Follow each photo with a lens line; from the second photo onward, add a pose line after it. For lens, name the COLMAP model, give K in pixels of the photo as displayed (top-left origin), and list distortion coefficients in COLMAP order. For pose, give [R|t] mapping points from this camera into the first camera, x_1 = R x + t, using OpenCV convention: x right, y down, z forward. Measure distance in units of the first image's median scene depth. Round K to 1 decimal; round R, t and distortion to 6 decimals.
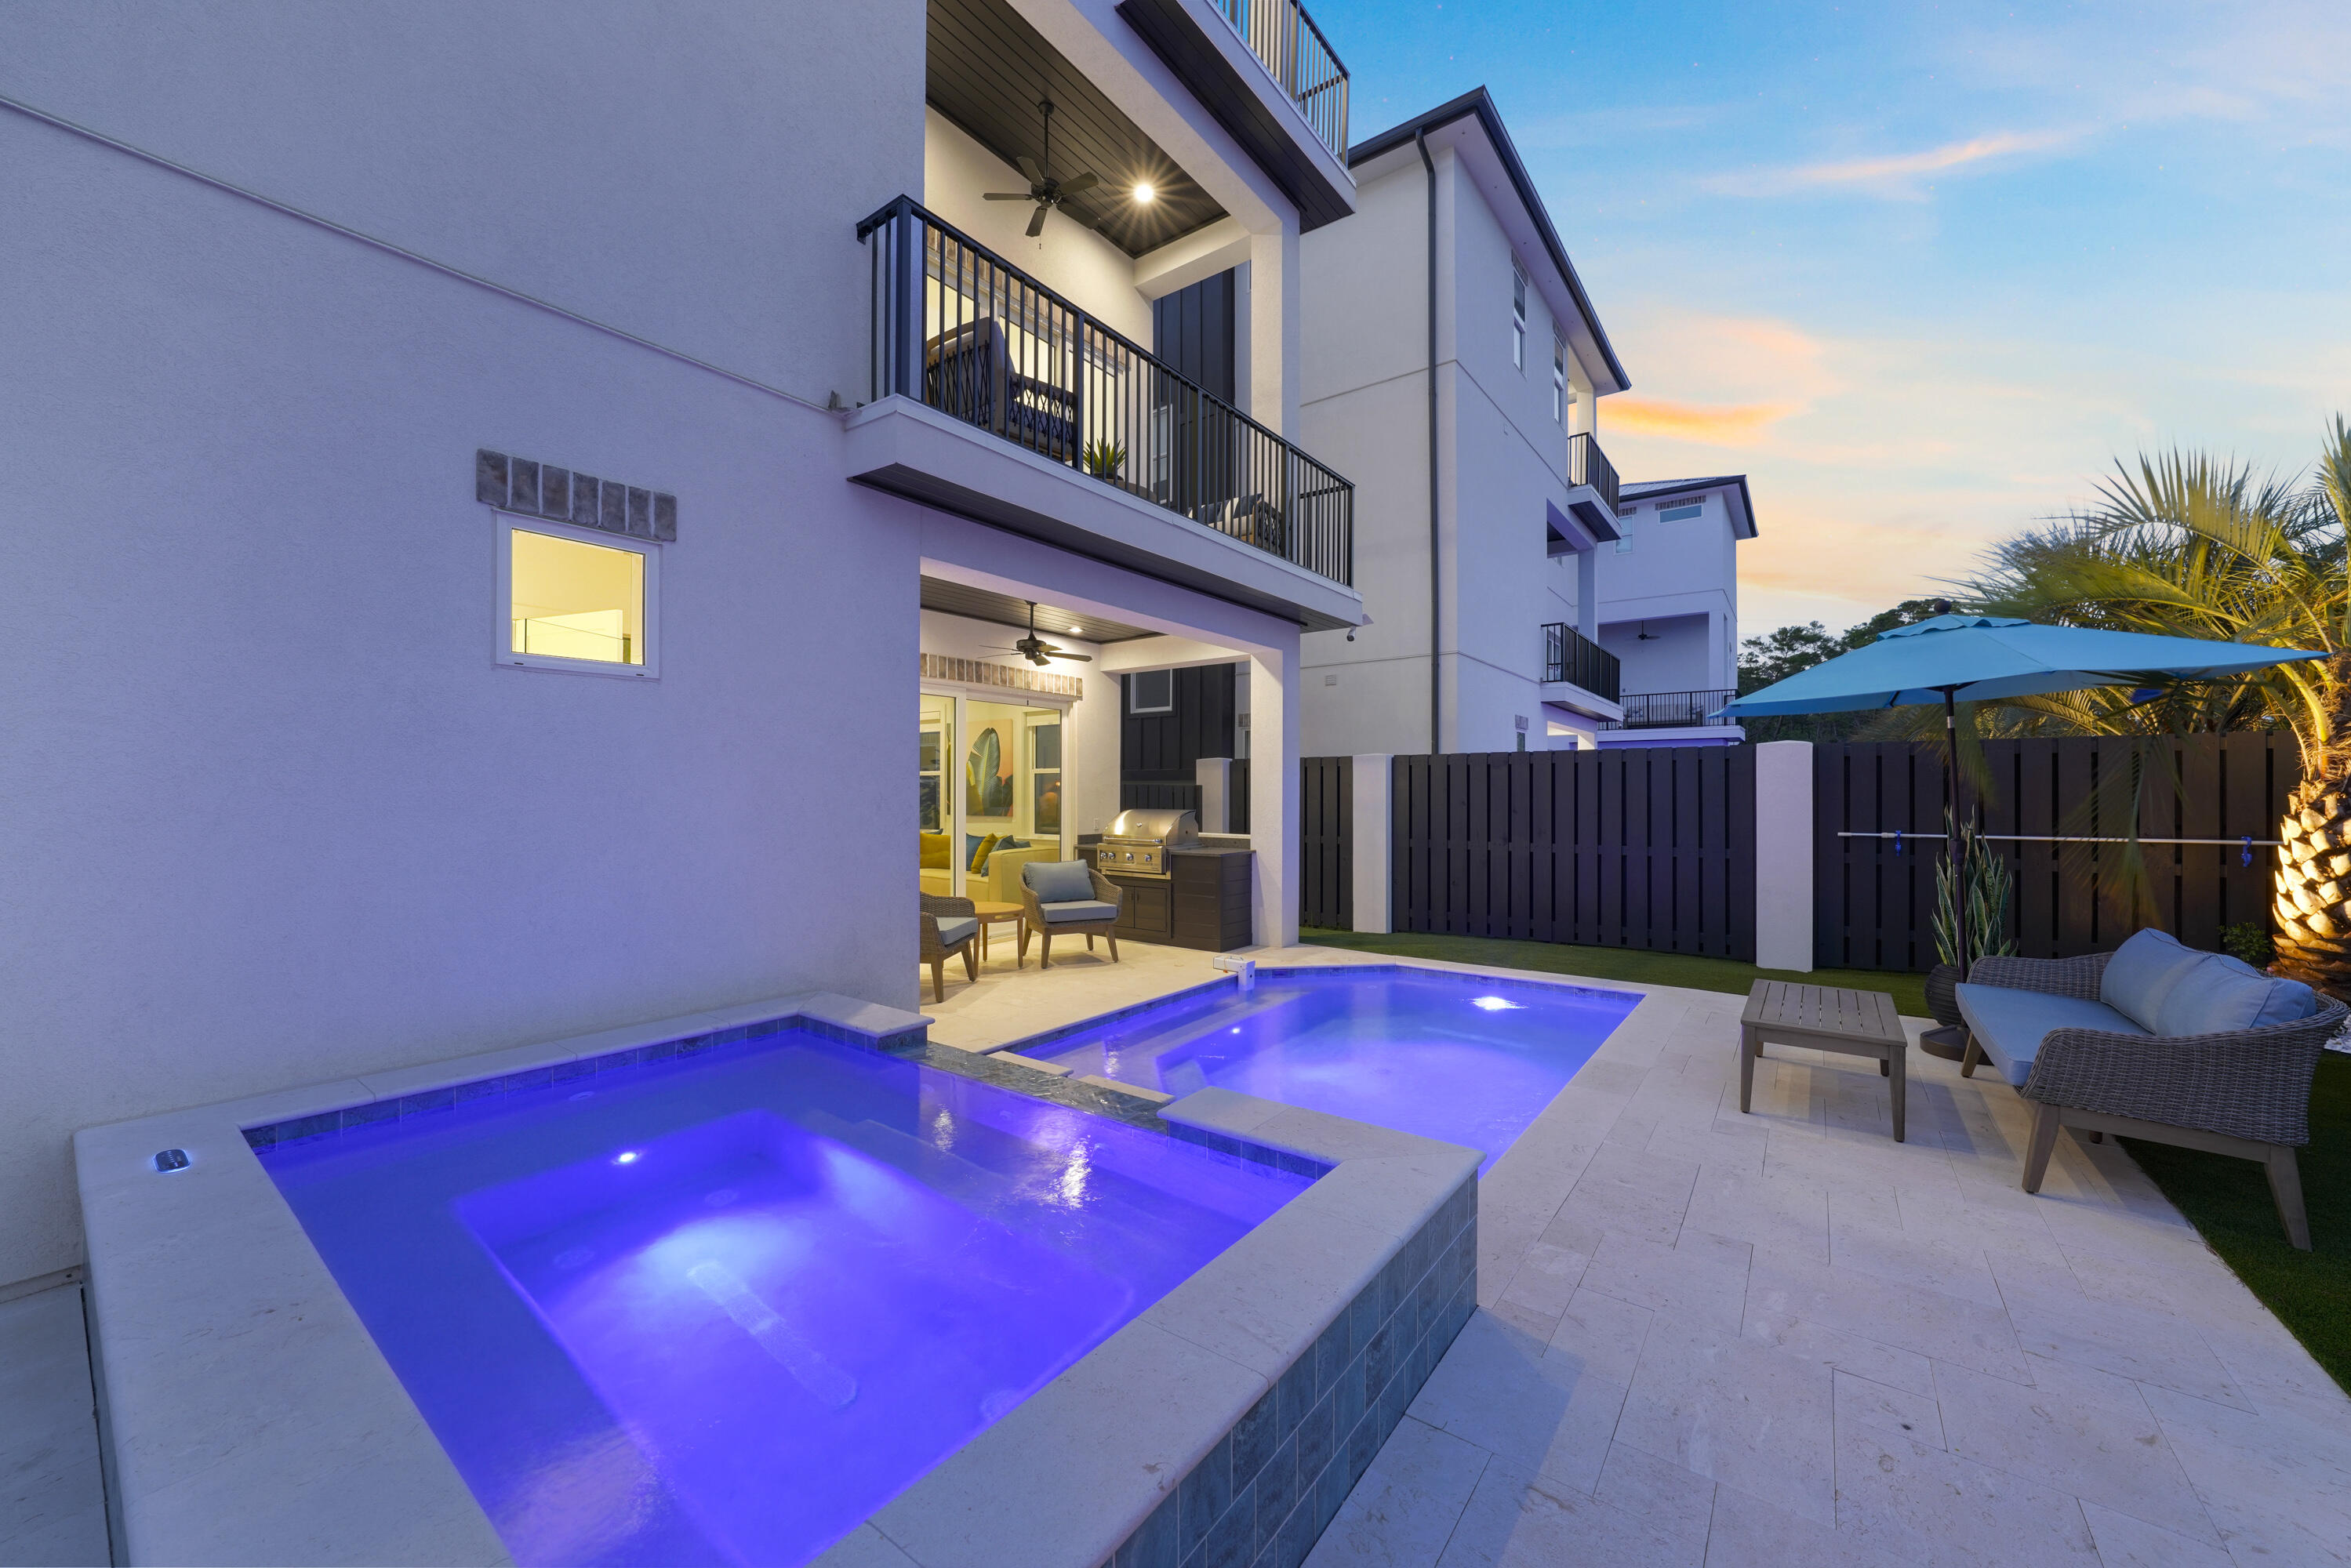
lens RADIAL K [[852.8, 0, 1178.0], [0, 852.8, 786.8], [0, 0, 1]] dist [-0.009815, 0.001525]
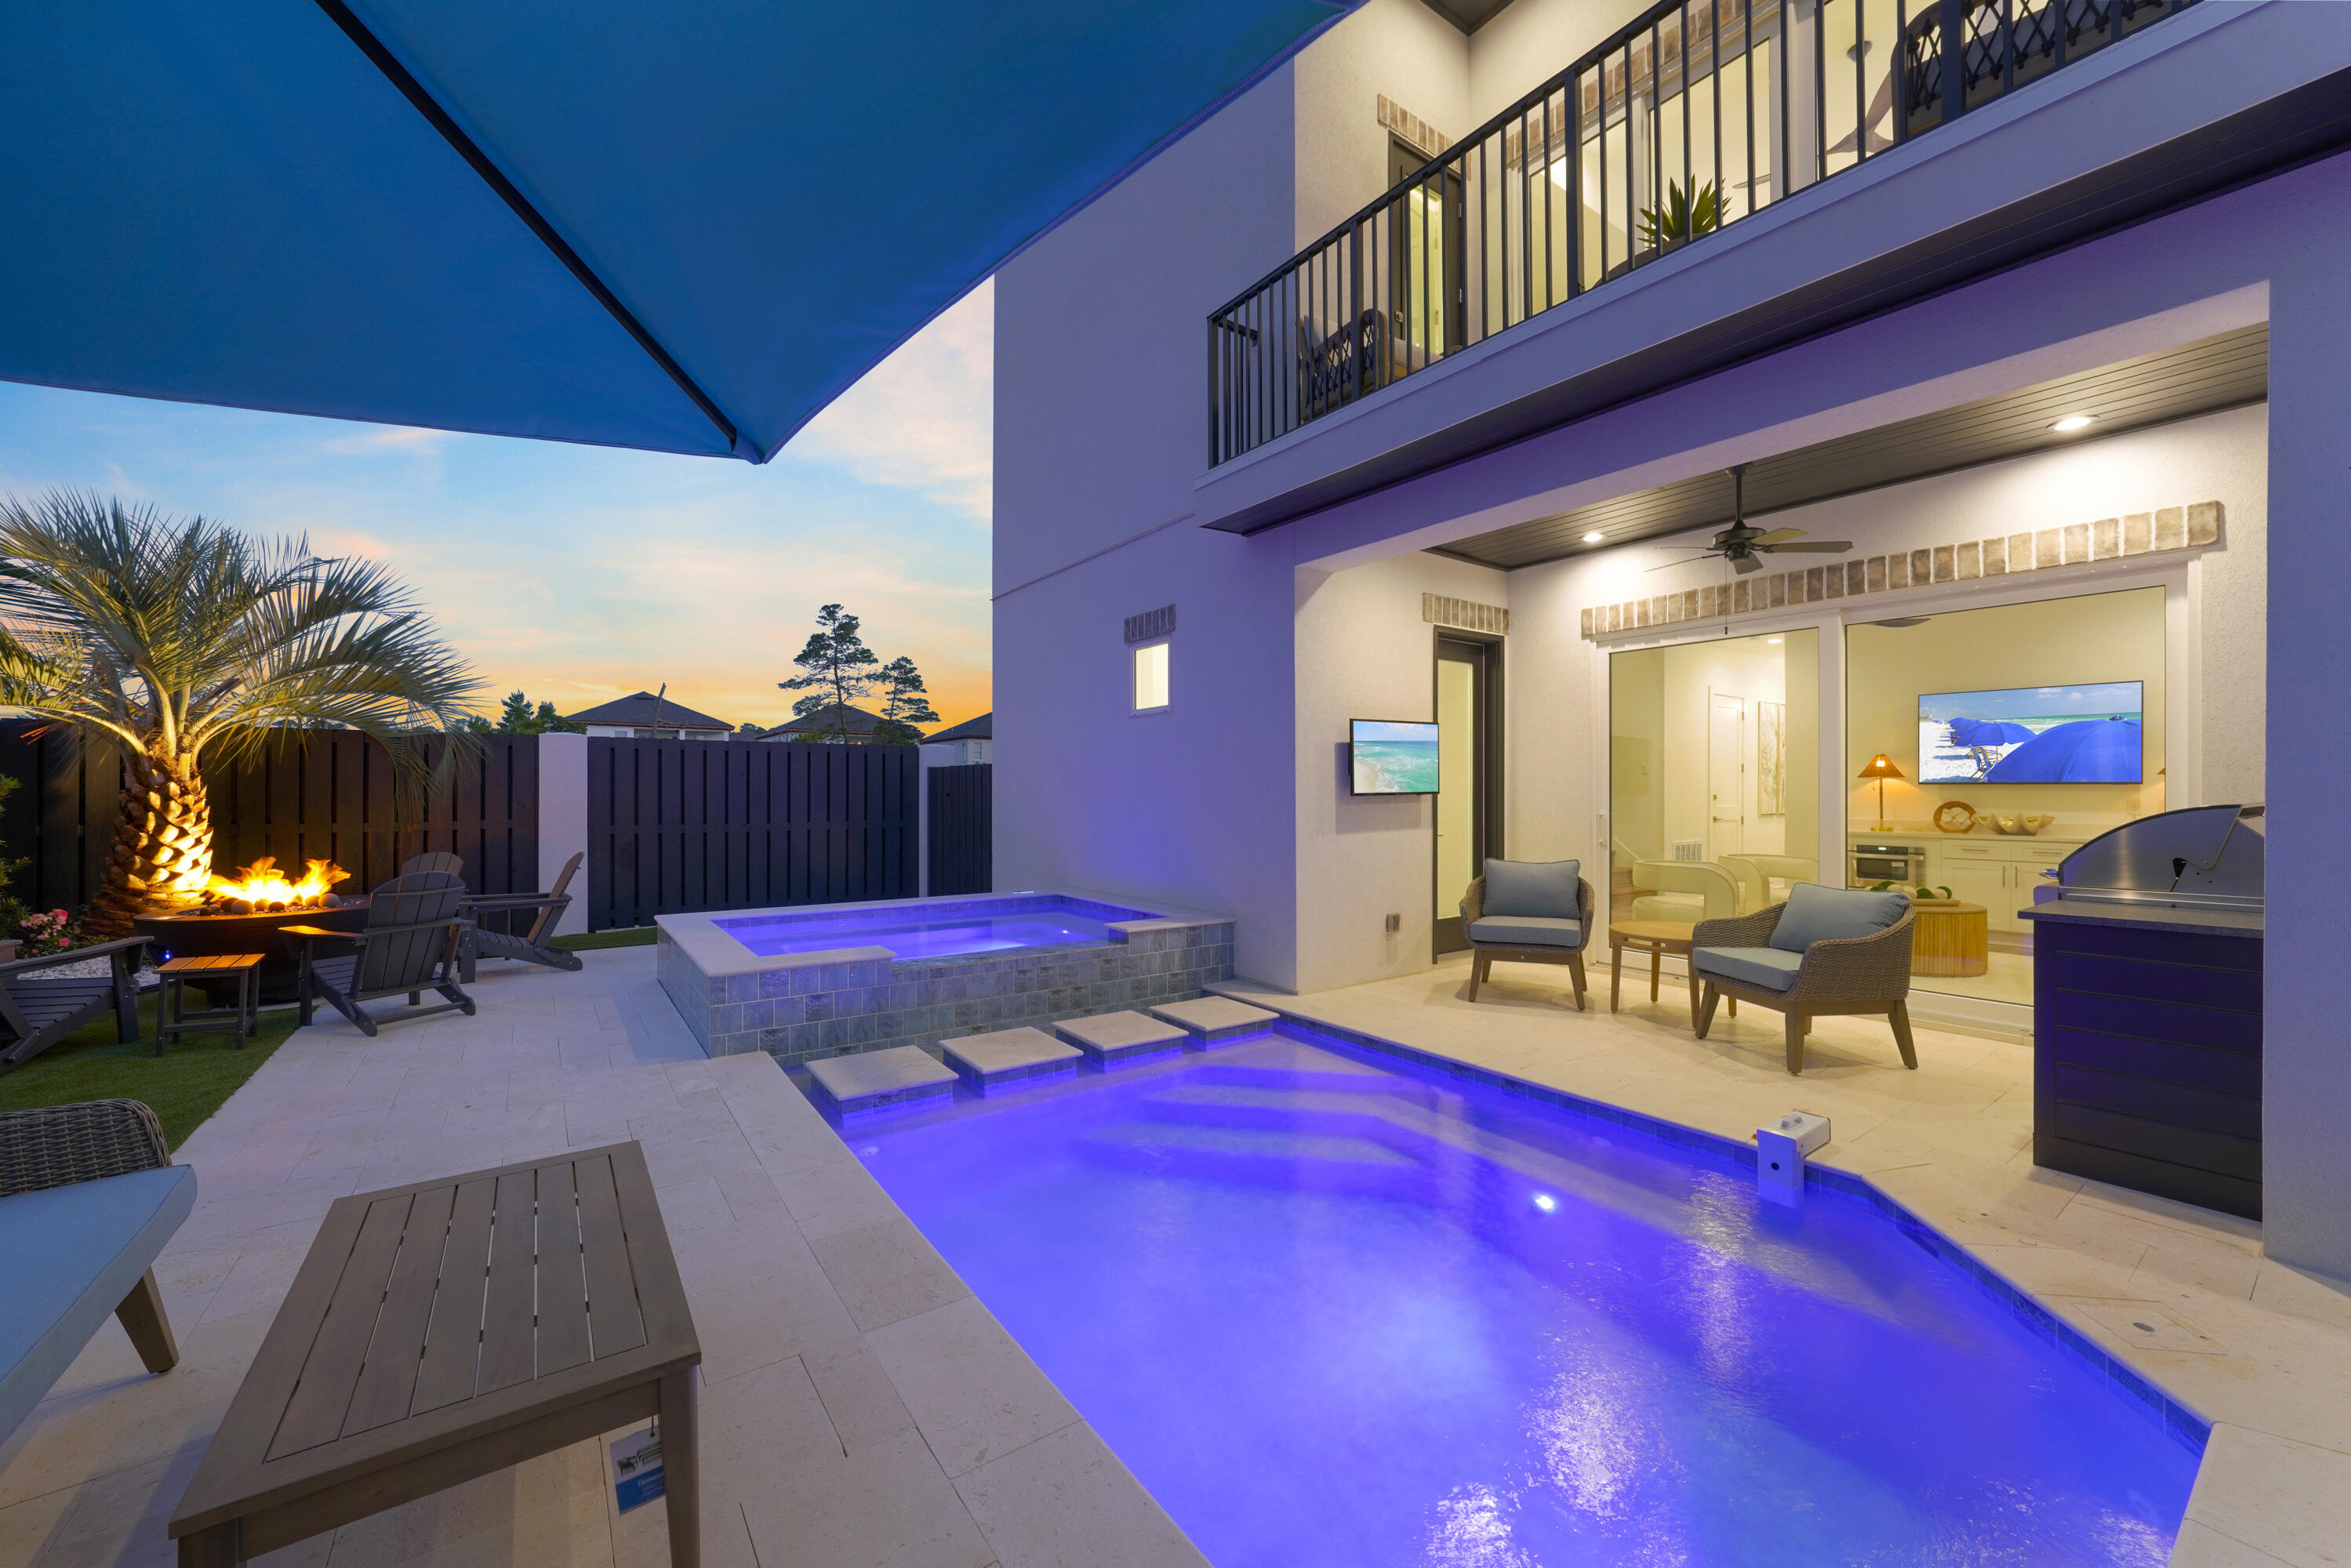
lens RADIAL K [[909.3, 0, 1192.2], [0, 909.3, 798.6], [0, 0, 1]] dist [0.006153, 0.000123]
pose [[-0.287476, 0.009653, -0.957739, 0.479518], [0.006882, 0.999944, 0.008013, 0.015756], [0.957763, -0.004288, -0.287527, 0.641487]]
